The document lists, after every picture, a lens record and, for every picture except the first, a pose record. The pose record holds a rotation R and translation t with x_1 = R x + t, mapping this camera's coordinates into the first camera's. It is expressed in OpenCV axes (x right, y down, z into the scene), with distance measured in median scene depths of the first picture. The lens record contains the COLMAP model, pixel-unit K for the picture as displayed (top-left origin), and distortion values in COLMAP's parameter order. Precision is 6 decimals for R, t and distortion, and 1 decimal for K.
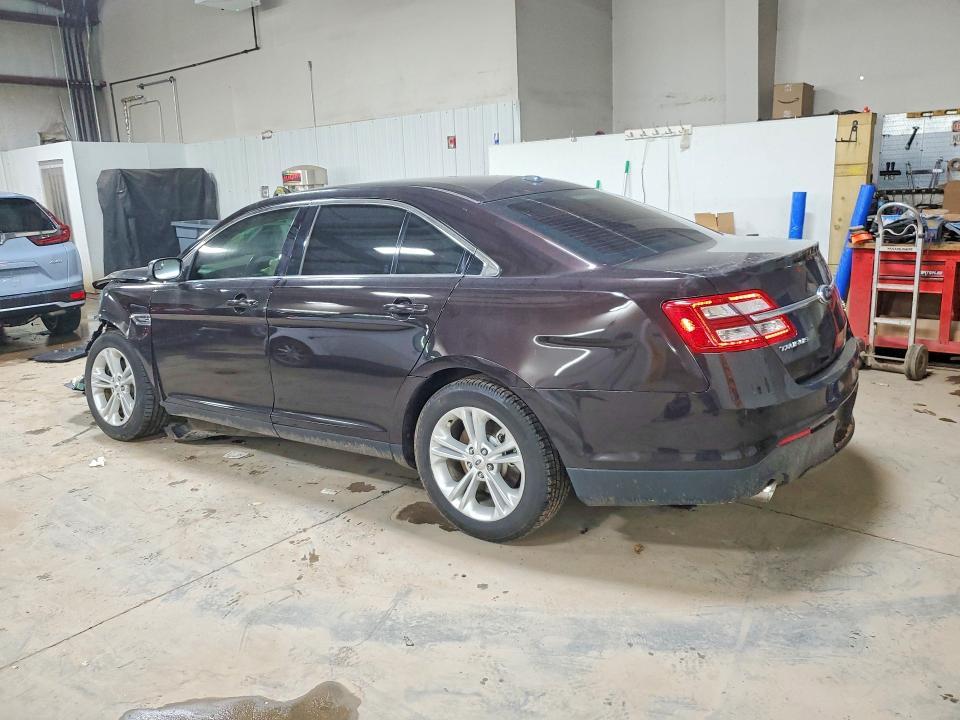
lens RADIAL K [[791.2, 0, 474.0], [0, 791.2, 361.8], [0, 0, 1]] dist [0.032667, -0.004102]
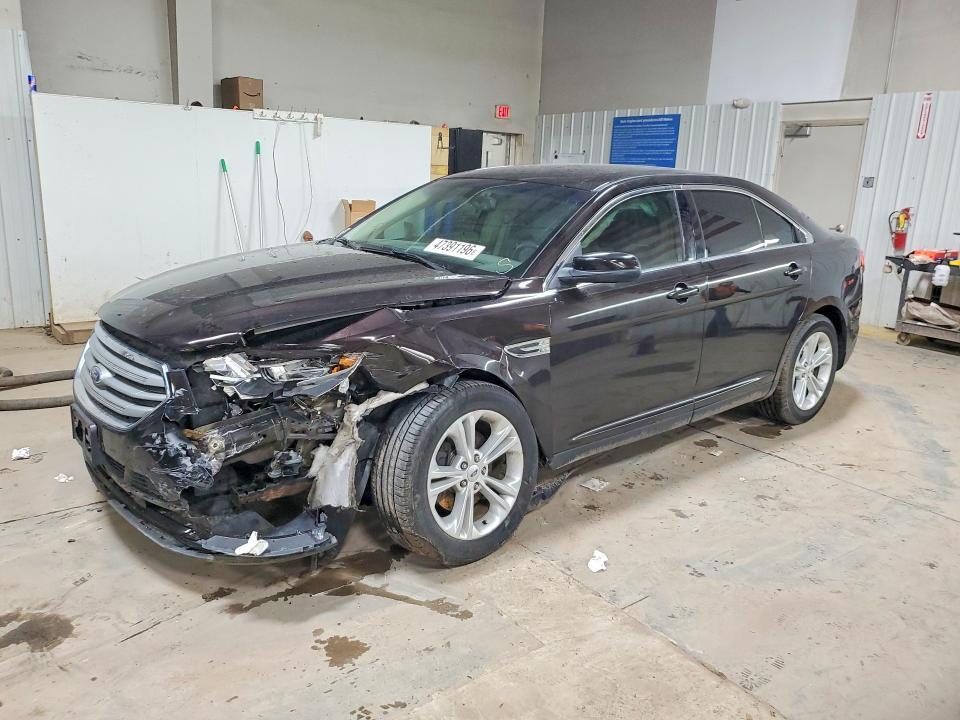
lens RADIAL K [[791.2, 0, 474.0], [0, 791.2, 361.8], [0, 0, 1]] dist [0.032667, -0.004102]
pose [[0.179482, -0.184508, 0.966304, -0.757135], [0.172186, 0.972984, 0.153802, -0.109266], [-0.968575, 0.138780, 0.206403, 0.640999]]
